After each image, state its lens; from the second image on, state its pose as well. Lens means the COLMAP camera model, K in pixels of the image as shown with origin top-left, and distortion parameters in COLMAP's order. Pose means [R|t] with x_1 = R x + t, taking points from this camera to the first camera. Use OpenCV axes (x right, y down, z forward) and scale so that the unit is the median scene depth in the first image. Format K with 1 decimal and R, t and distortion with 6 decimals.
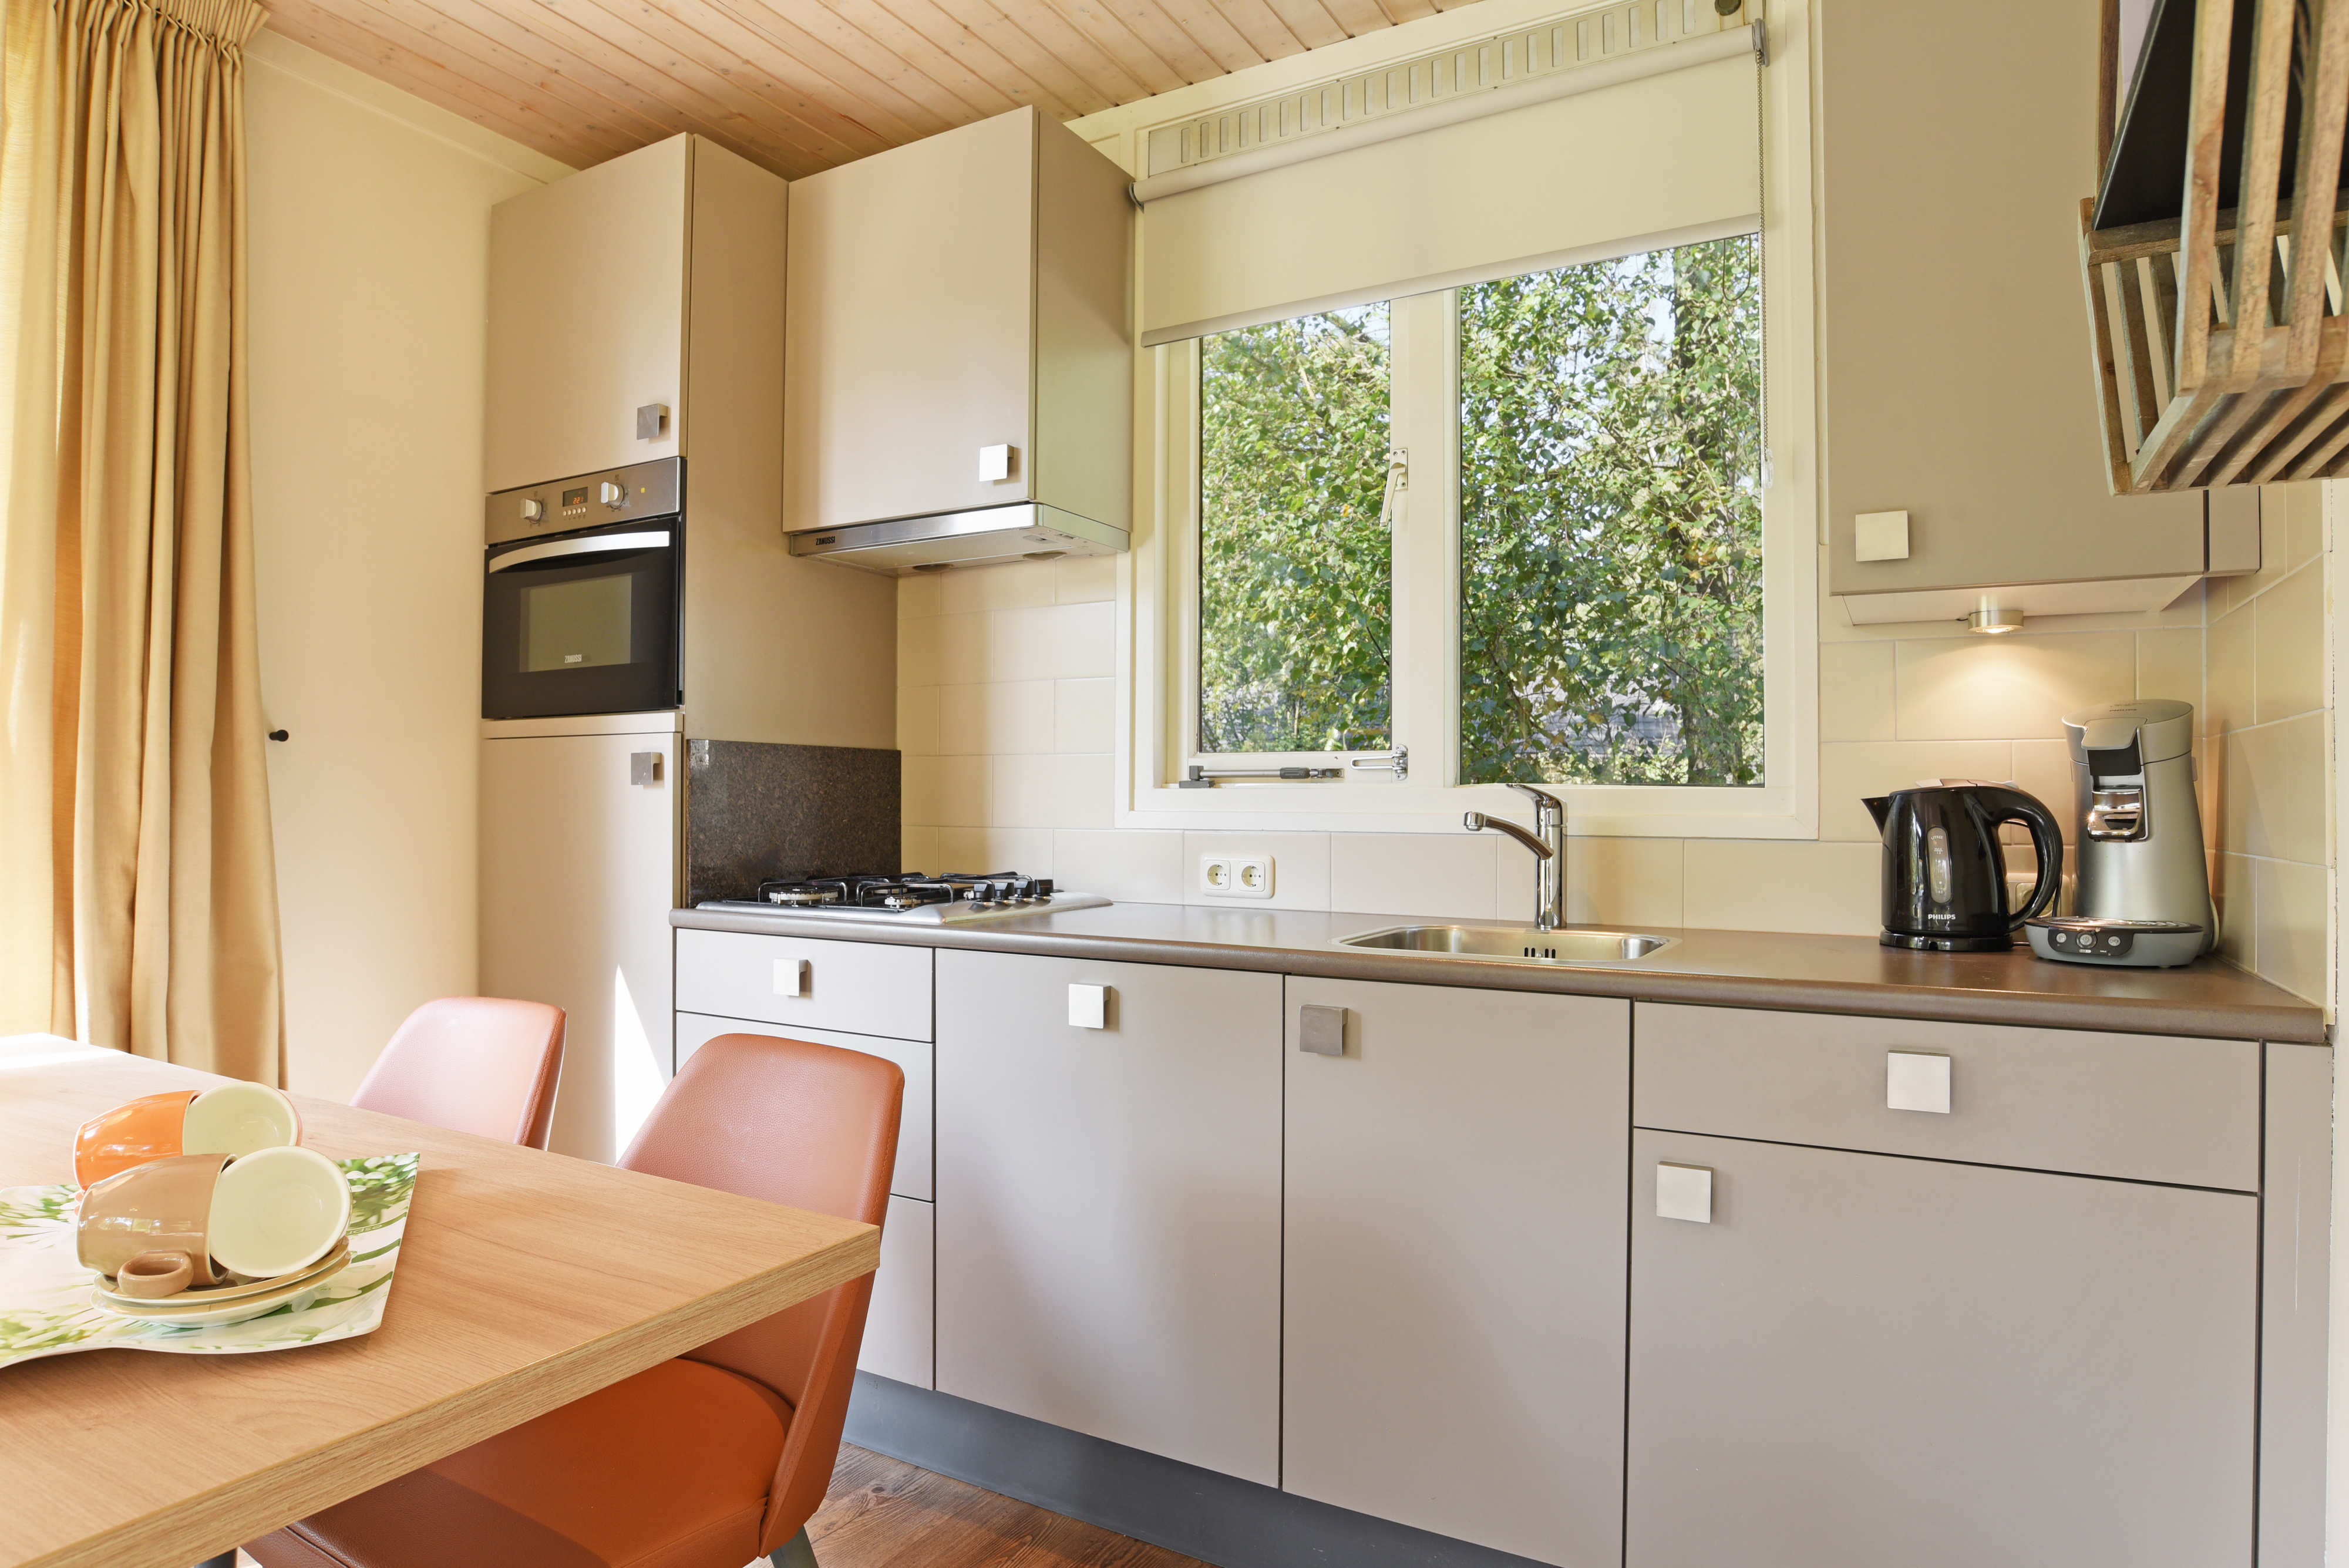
lens RADIAL K [[1345.3, 0, 1174.5], [0, 1345.3, 784.0], [0, 0, 1]] dist [-0.042931, -0.000057]
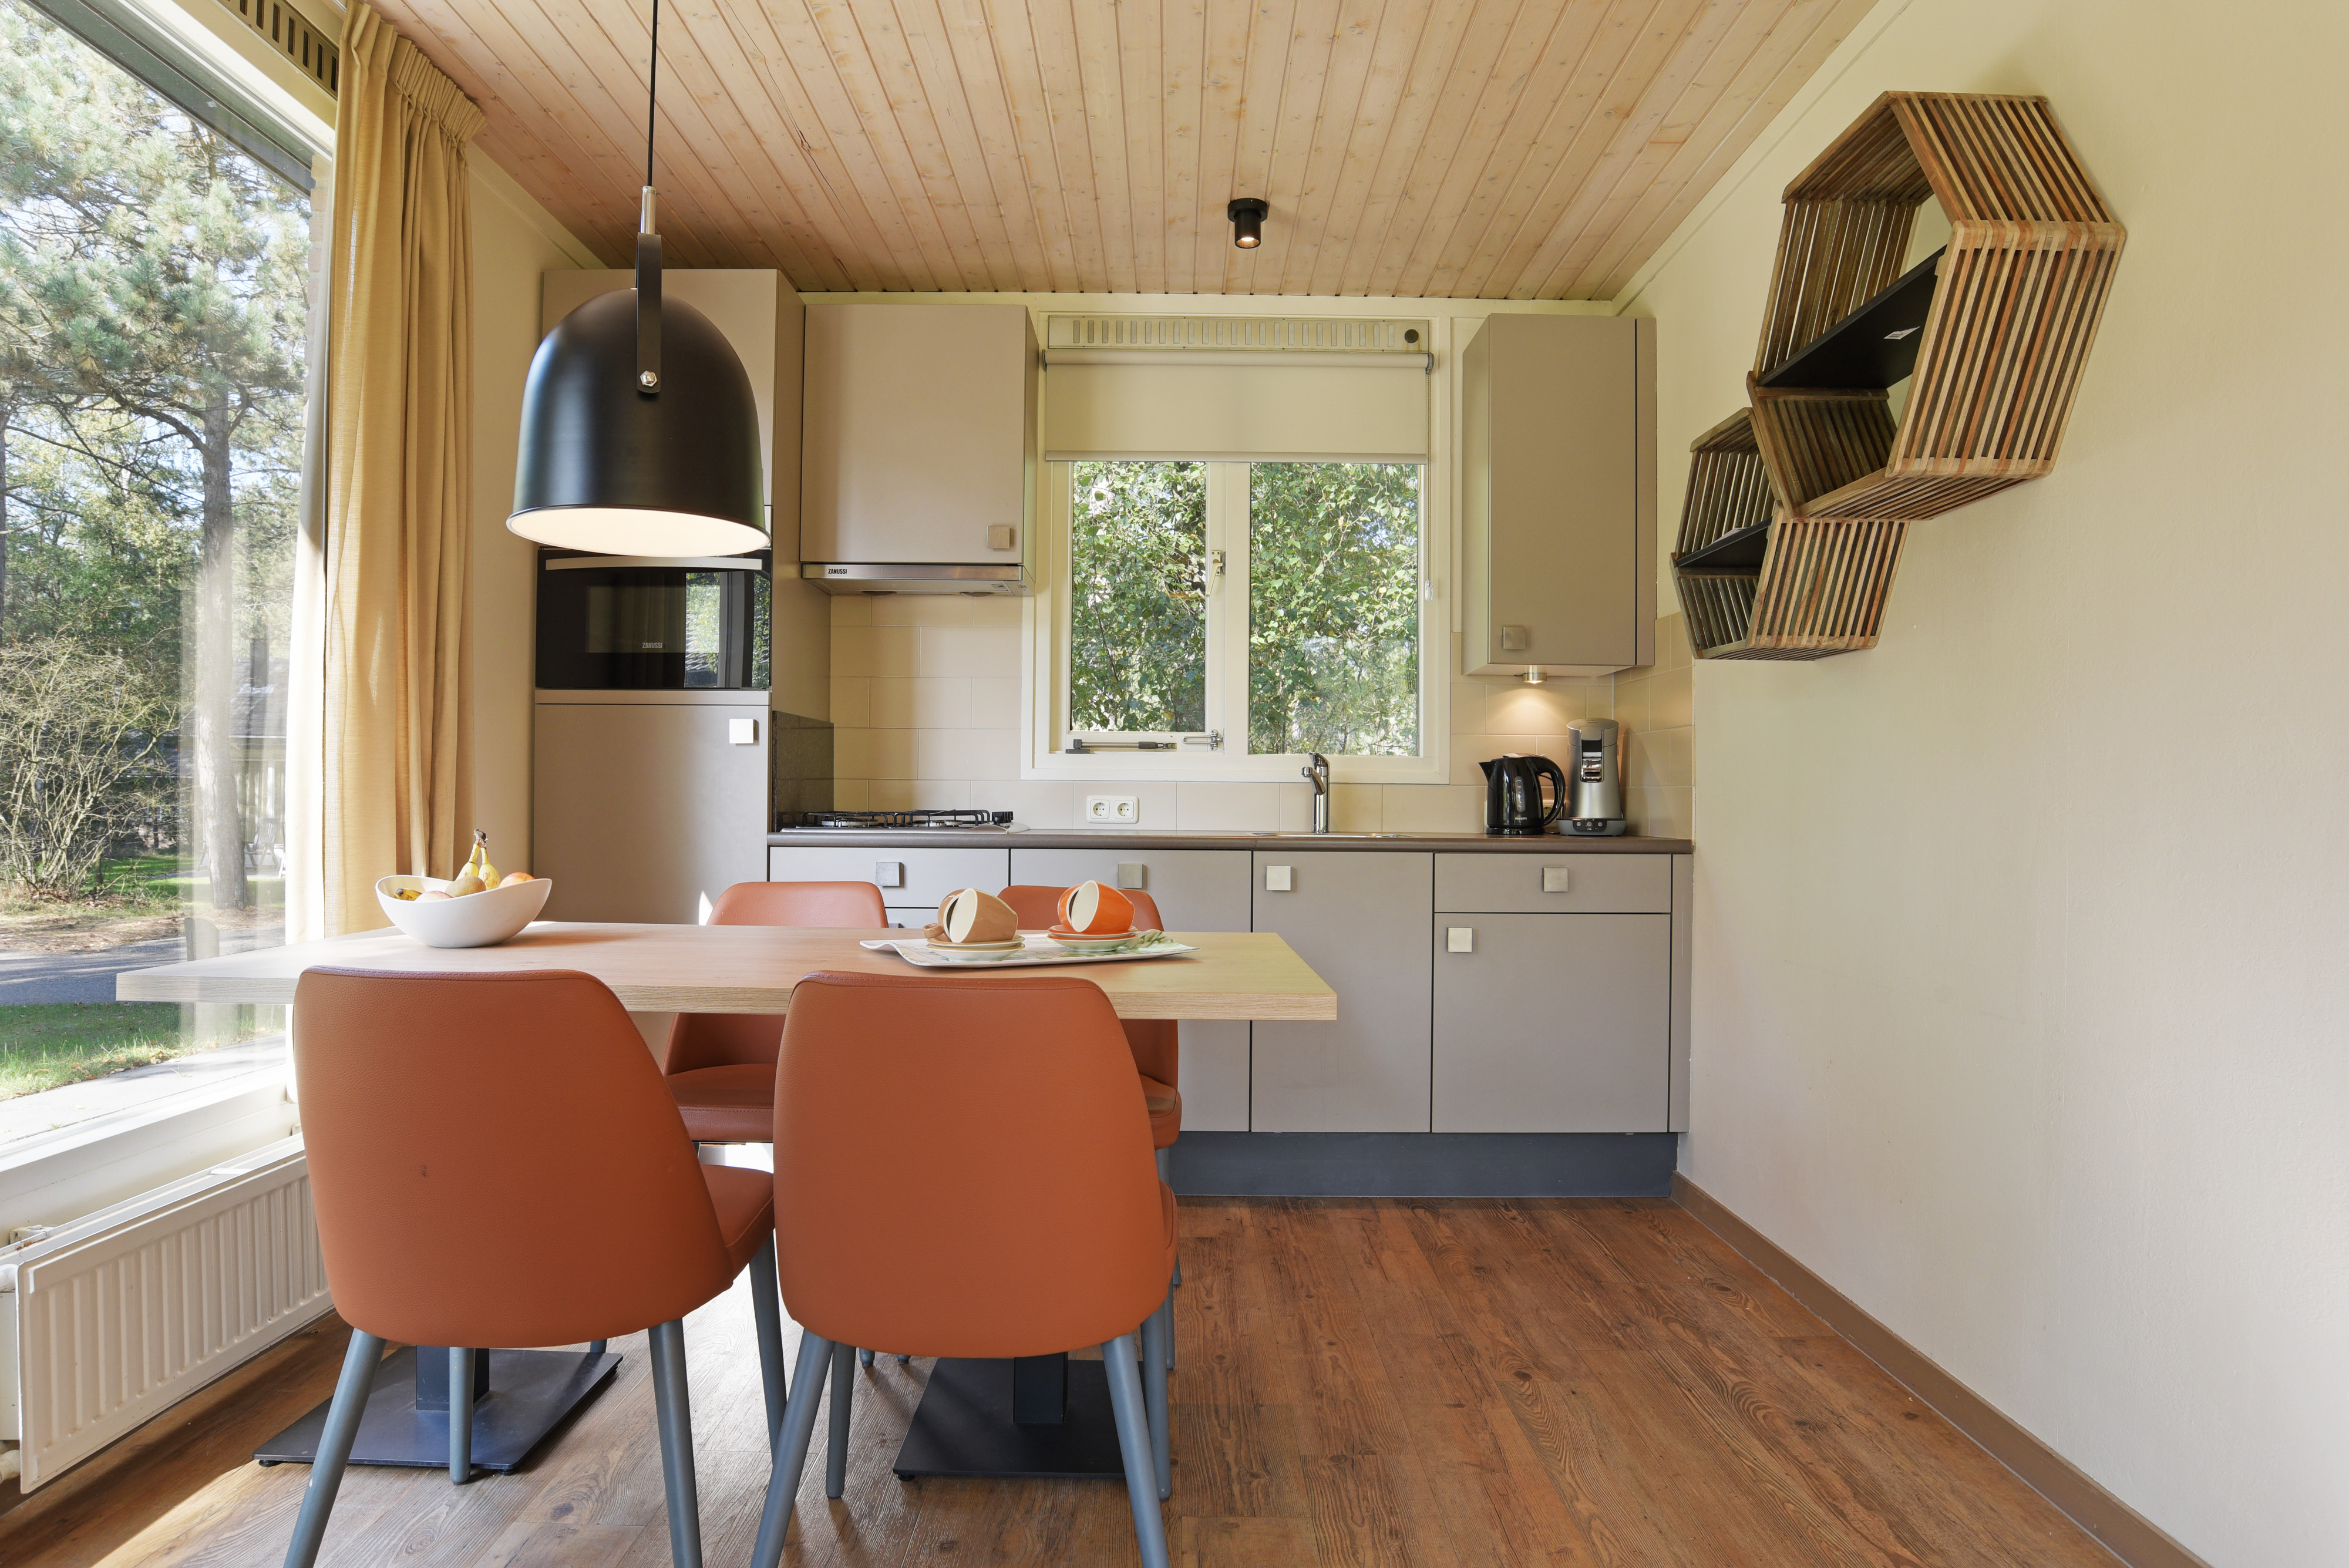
lens RADIAL K [[1345.3, 0, 1174.5], [0, 1345.3, 784.0], [0, 0, 1]] dist [-0.042931, -0.000057]
pose [[0.863642, 0.008044, 0.504042, -0.743650], [-0.011509, 0.999927, 0.003761, 0.034163], [-0.503975, -0.009049, 0.863671, -0.431139]]
